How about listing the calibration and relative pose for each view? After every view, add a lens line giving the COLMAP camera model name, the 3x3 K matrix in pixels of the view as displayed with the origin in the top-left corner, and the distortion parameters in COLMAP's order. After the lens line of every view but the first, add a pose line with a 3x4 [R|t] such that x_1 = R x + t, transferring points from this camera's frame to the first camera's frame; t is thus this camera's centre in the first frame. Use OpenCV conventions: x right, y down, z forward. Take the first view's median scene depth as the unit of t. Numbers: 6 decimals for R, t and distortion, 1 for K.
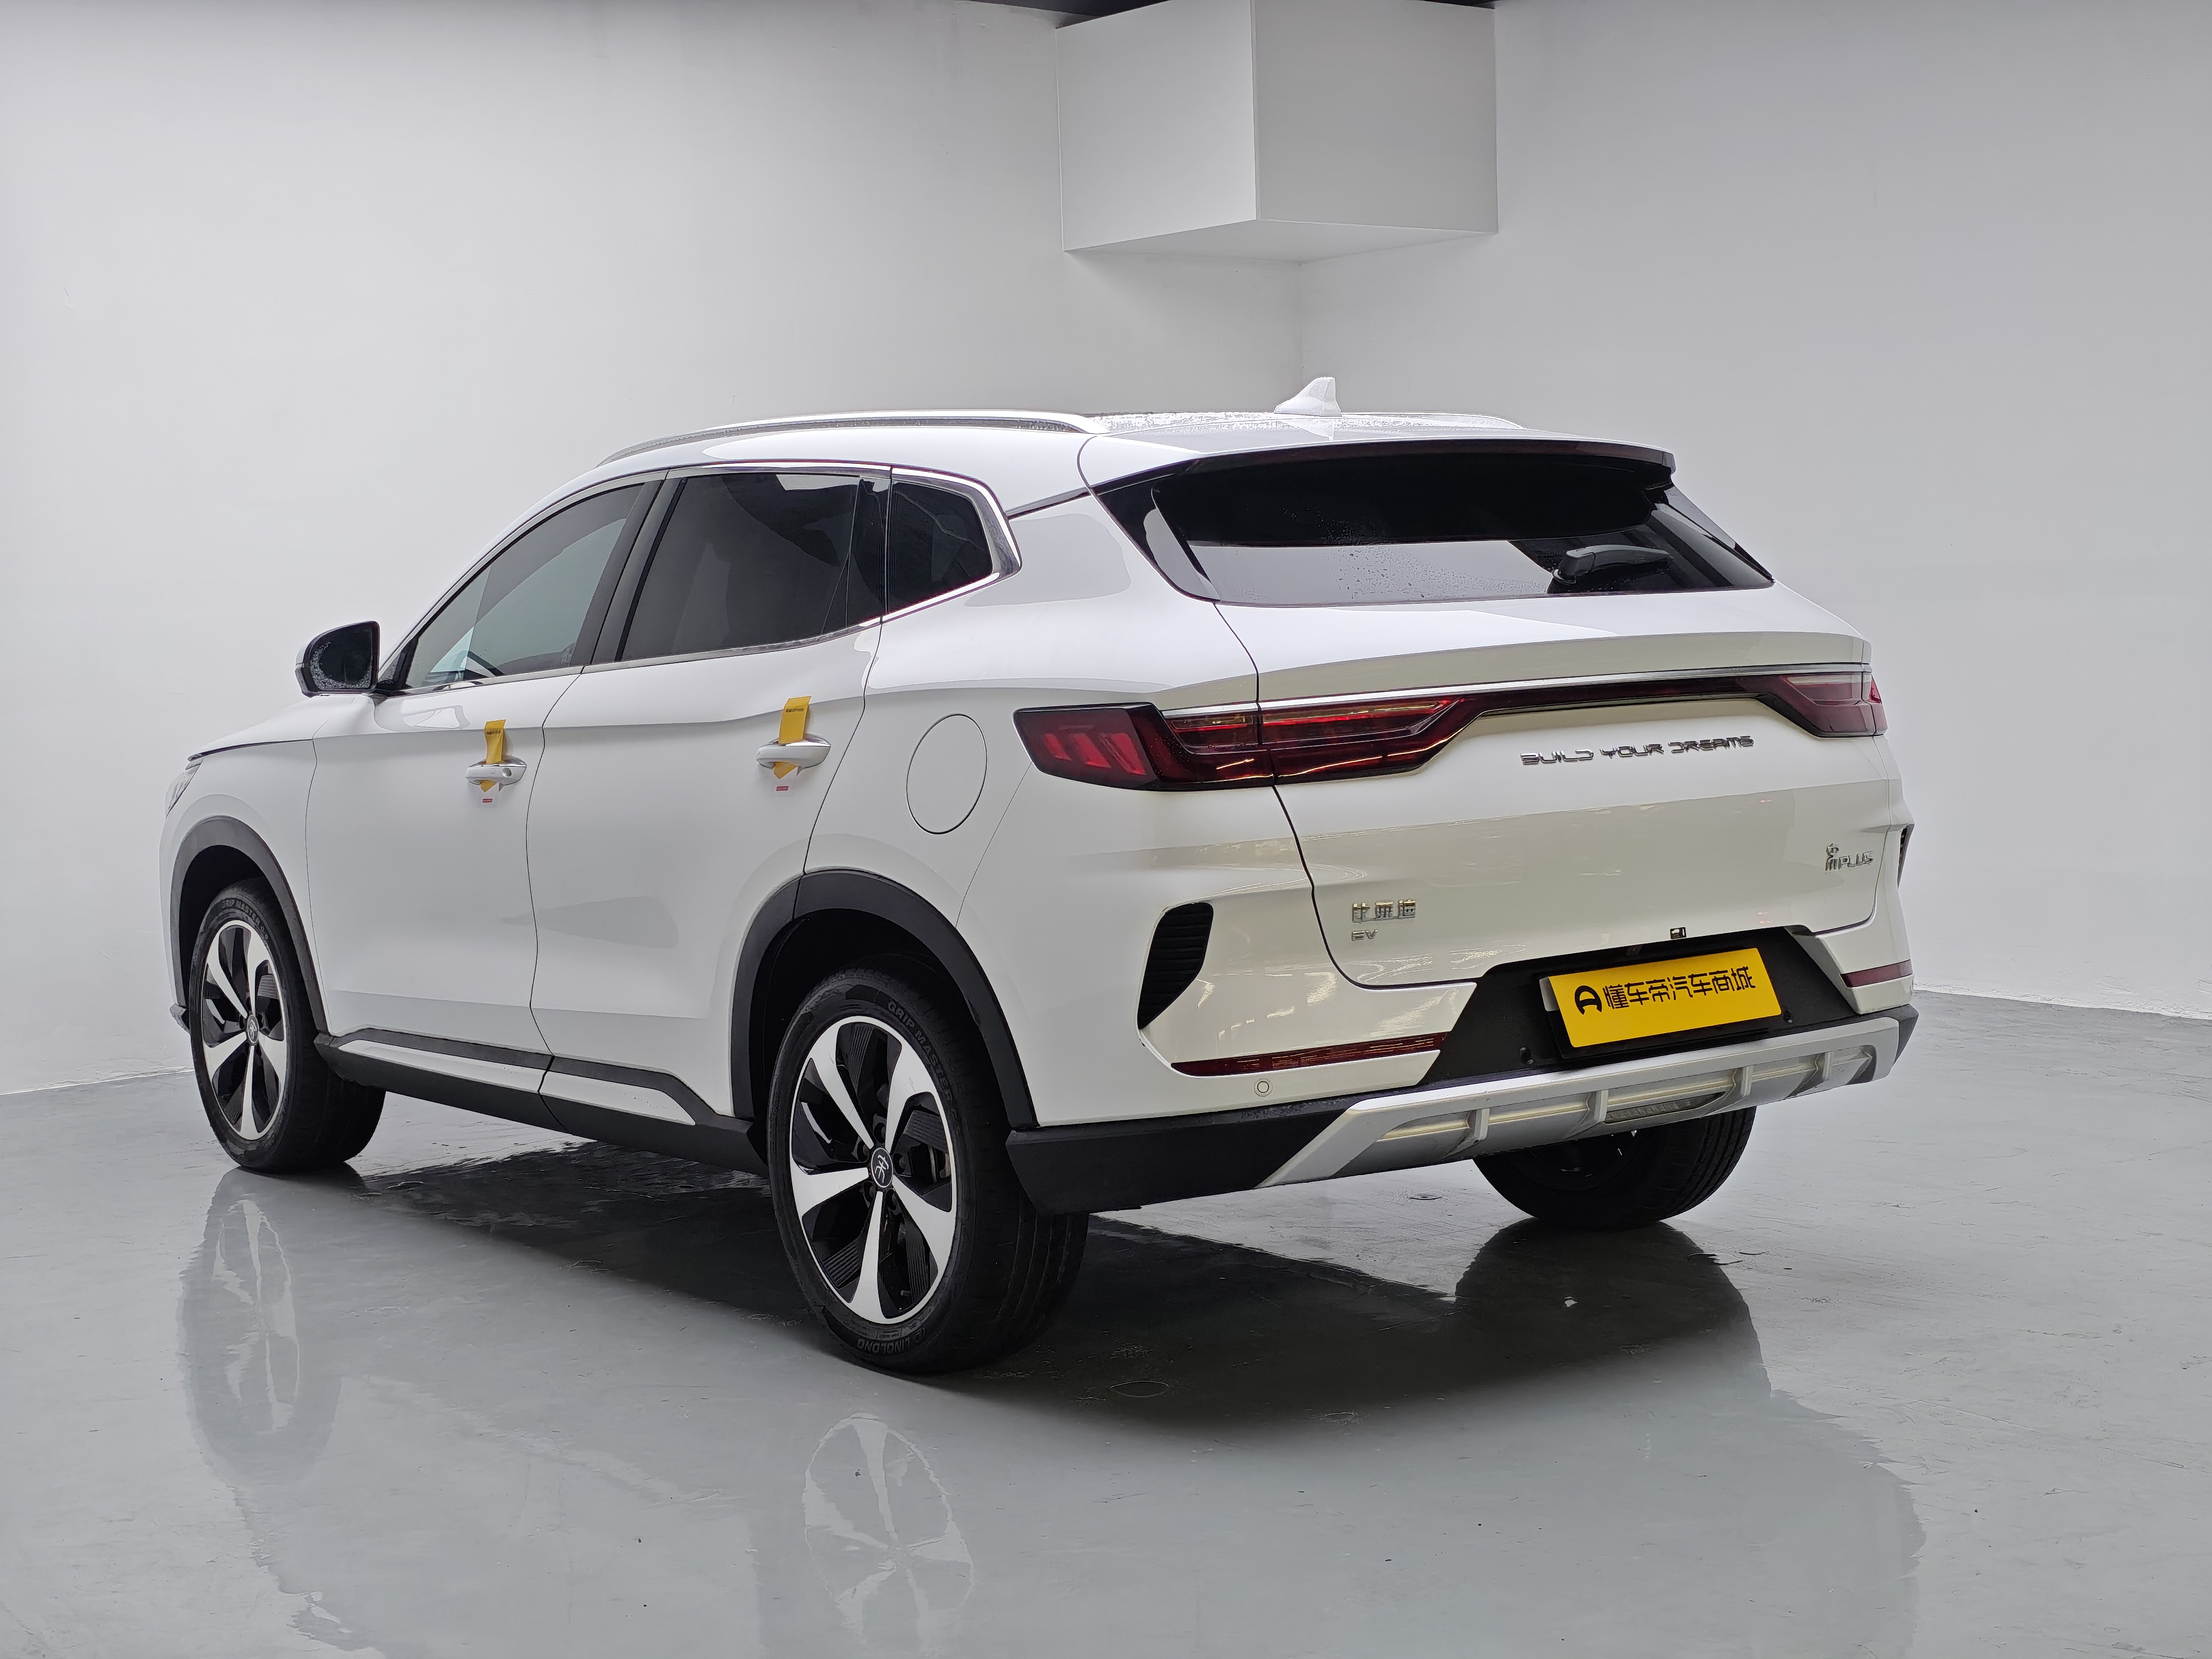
lens RADIAL K [[3259.5, 0, 1112.4], [0, 3259.5, 856.4], [0, 0, 1]] dist [0.196657, -0.096615]
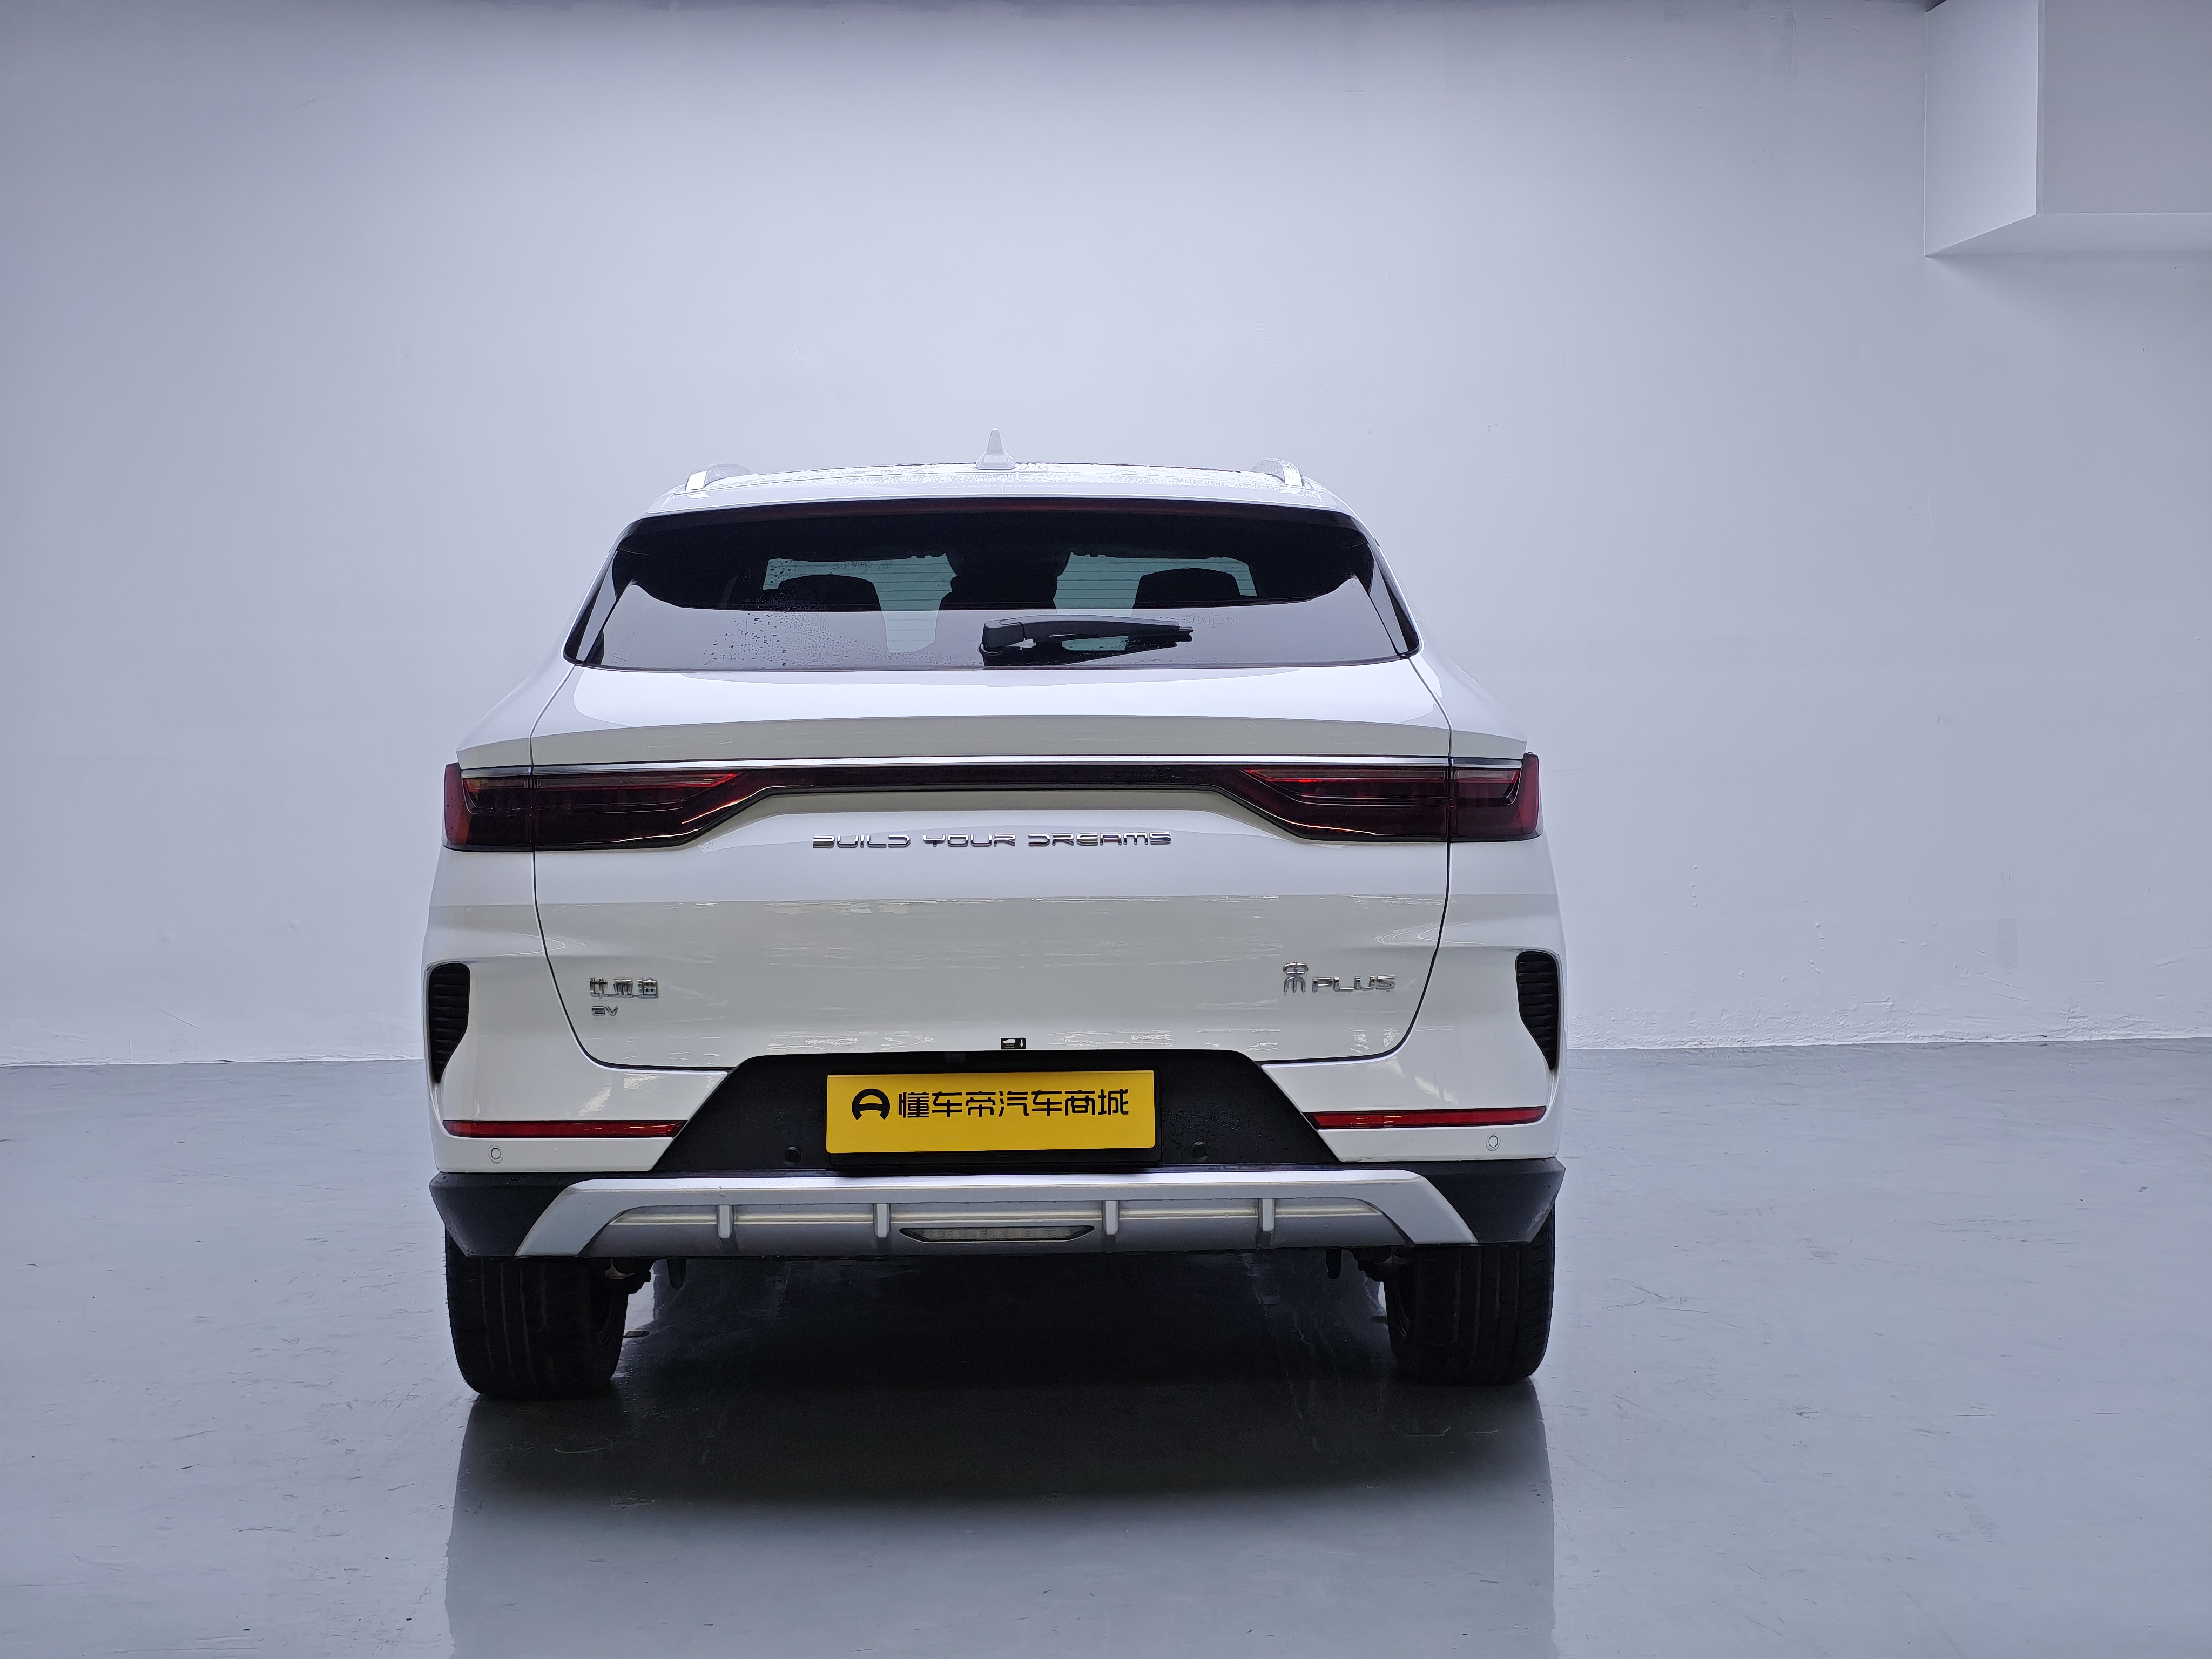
lens RADIAL K [[3259.5, 0, 1112.4], [0, 3259.5, 856.4], [0, 0, 1]] dist [0.196657, -0.096615]
pose [[0.820801, 0.071048, -0.566778, 0.706309], [-0.071187, 0.997222, 0.021914, -0.050509], [0.566761, 0.022361, 0.823579, 0.266814]]
